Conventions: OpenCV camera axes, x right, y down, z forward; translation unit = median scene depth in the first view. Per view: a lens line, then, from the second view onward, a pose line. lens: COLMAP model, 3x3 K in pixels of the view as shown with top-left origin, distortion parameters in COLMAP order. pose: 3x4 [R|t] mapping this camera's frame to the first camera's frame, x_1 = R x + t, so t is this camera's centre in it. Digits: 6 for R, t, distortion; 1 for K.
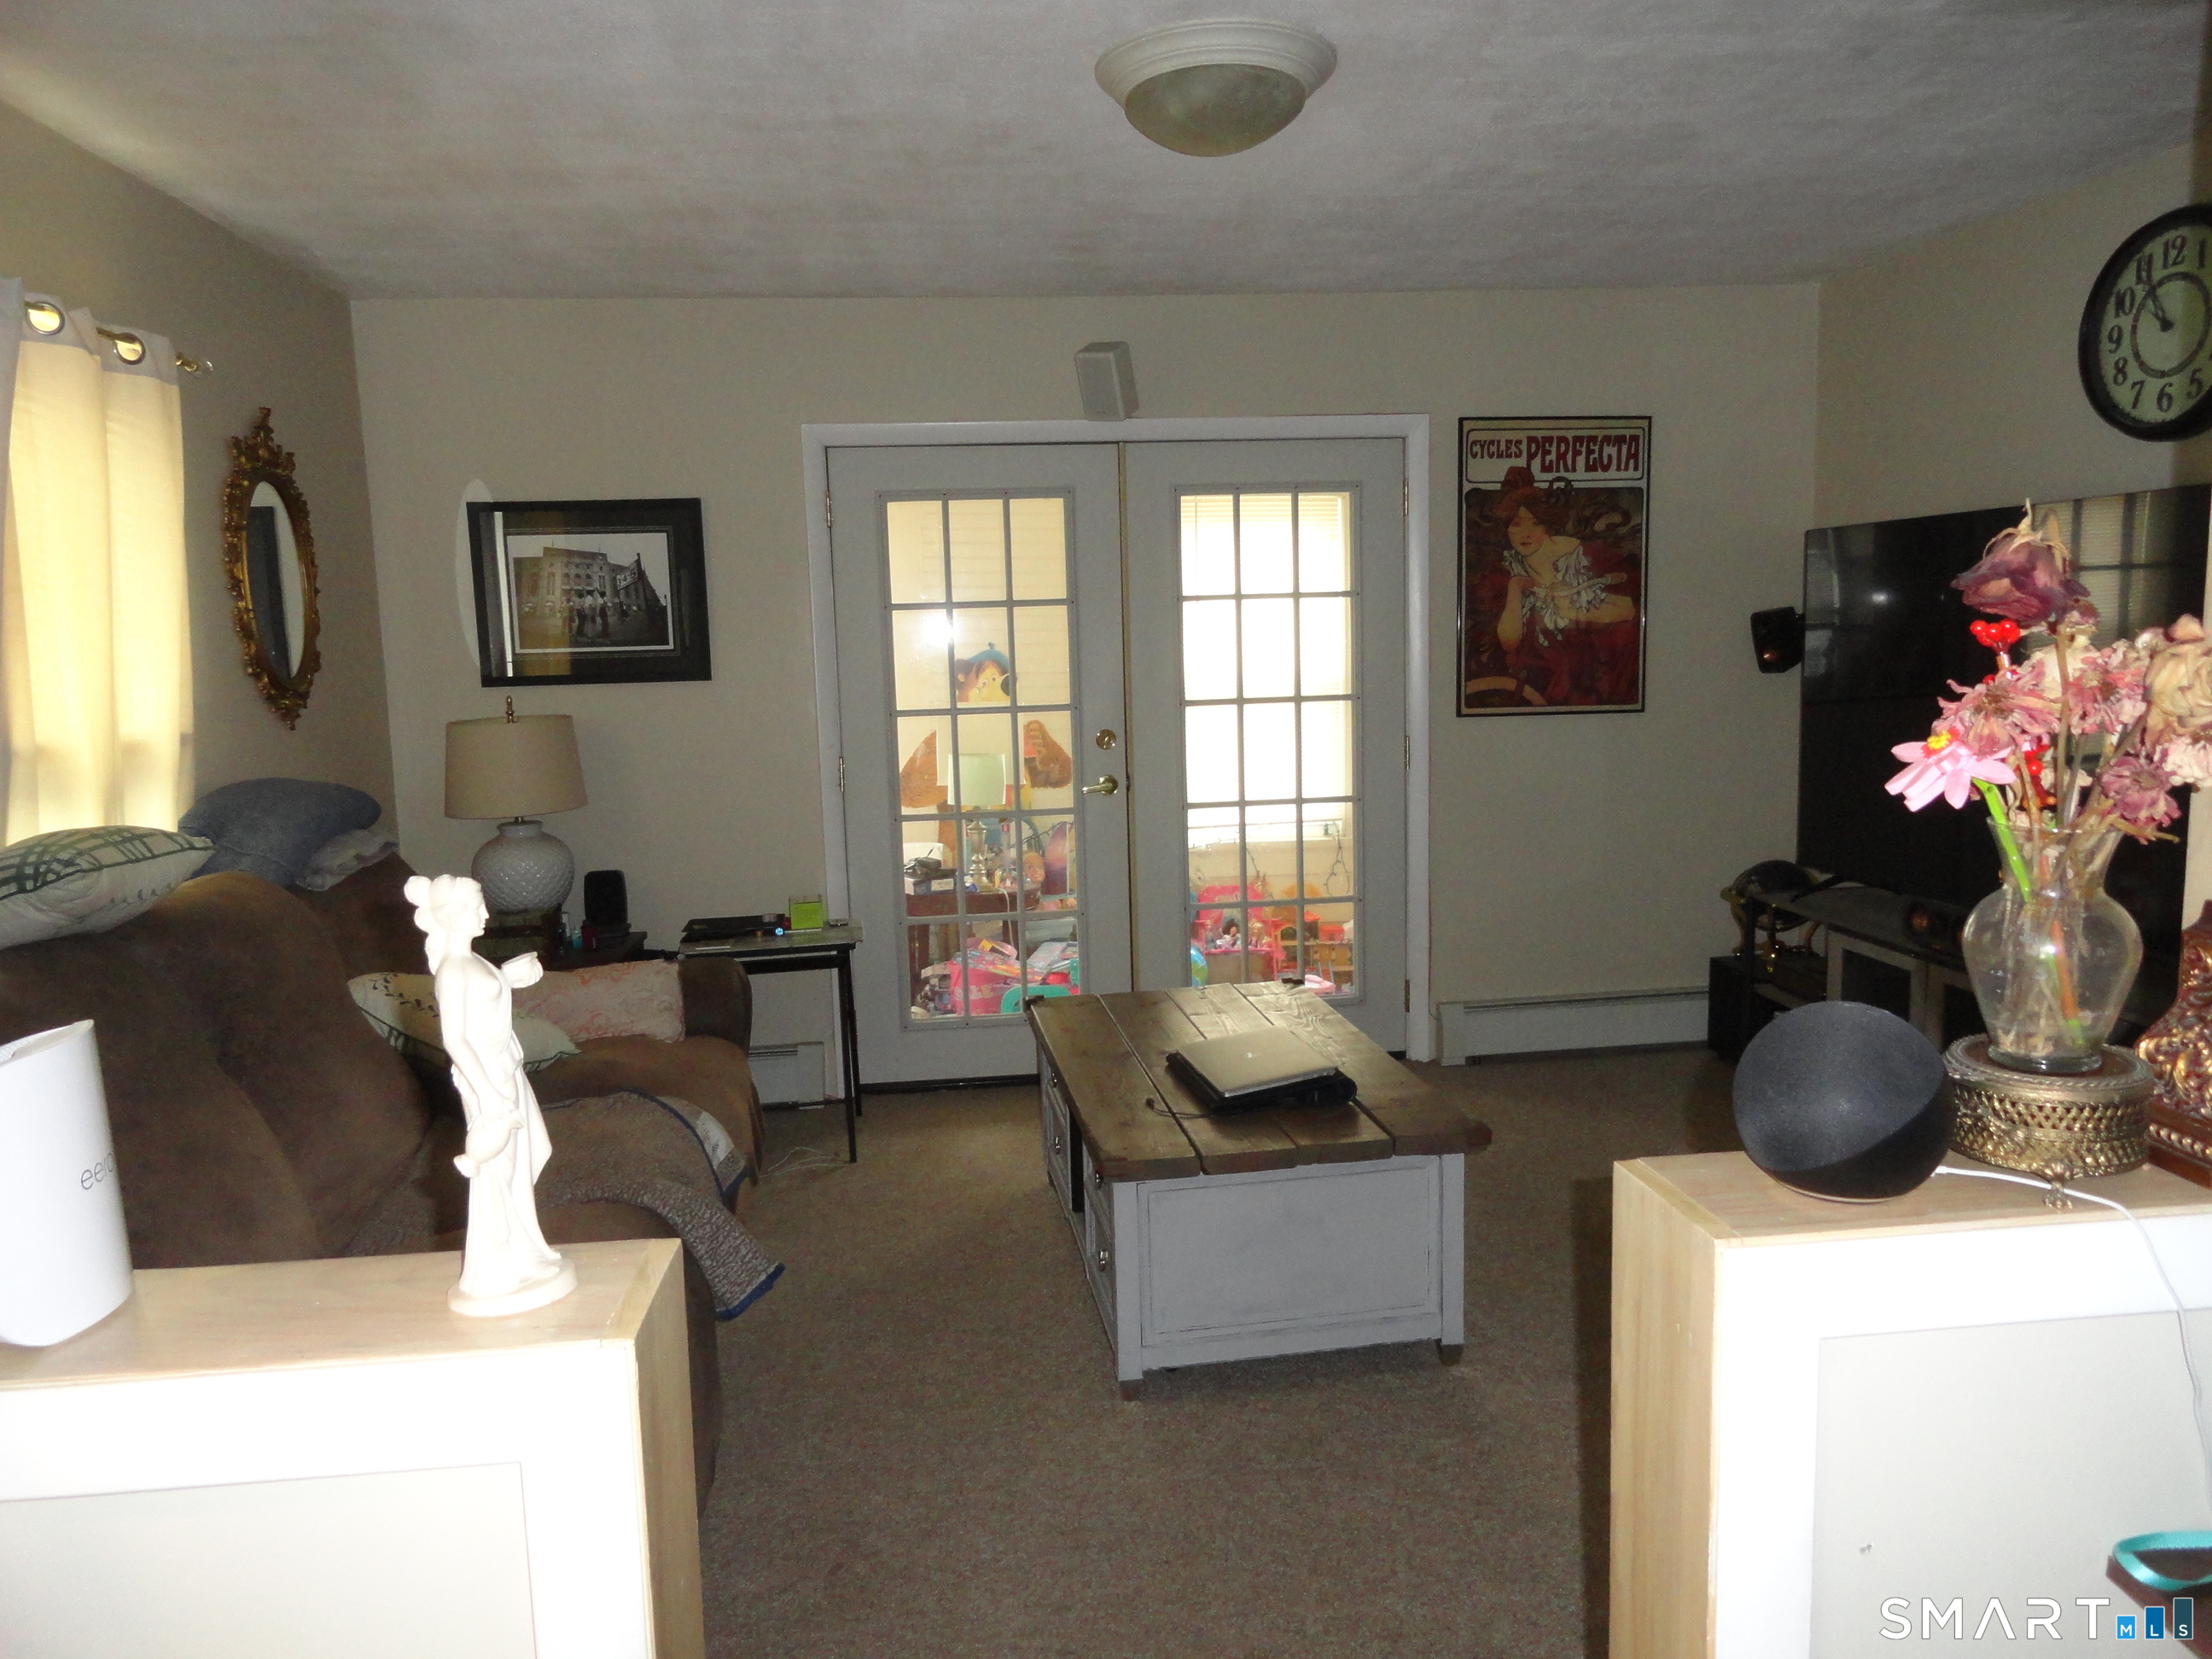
lens RADIAL K [[1511.0, 0, 1107.6], [0, 1511.0, 829.5], [0, 0, 1]] dist [0.001863, 0.000994]
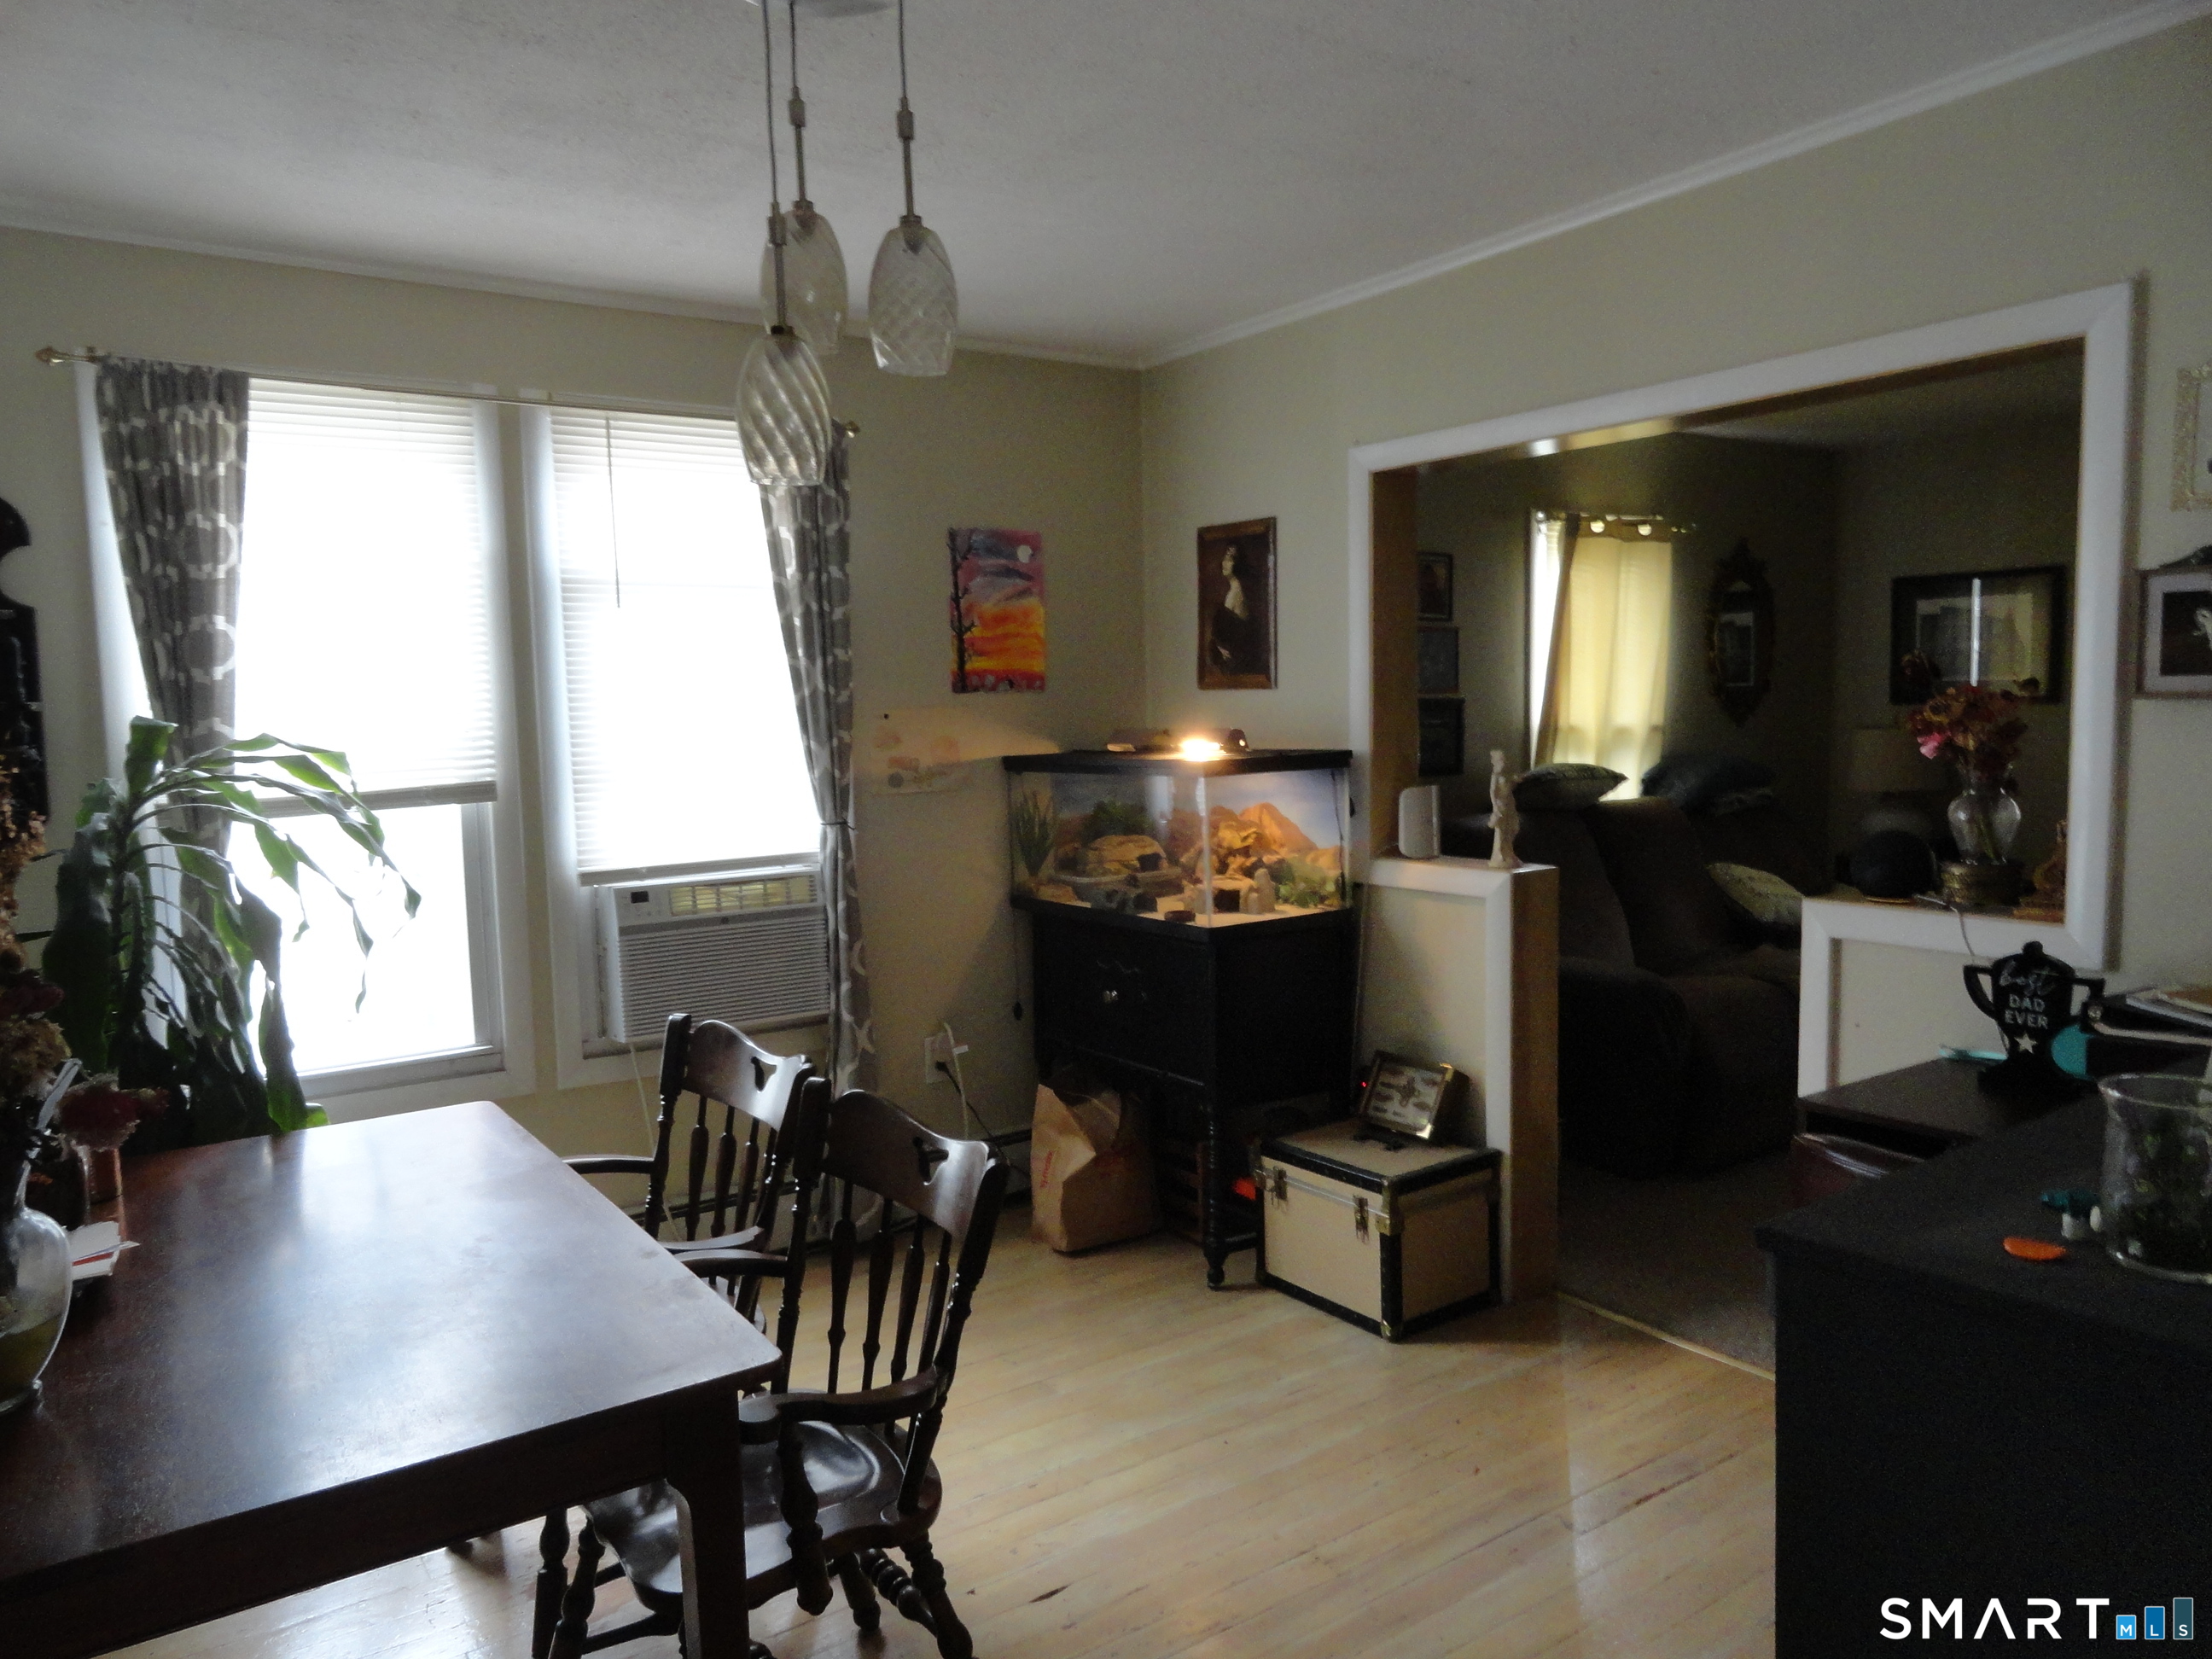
lens RADIAL K [[1511.0, 0, 1106.1], [0, 1511.0, 829.7], [0, 0, 1]] dist [0.001863, 0.000994]
pose [[0.485725, 0.107042, -0.867533, 0.714247], [-0.110088, 0.992062, 0.060770, 0.028121], [0.867152, 0.065988, 0.493653, -0.526649]]
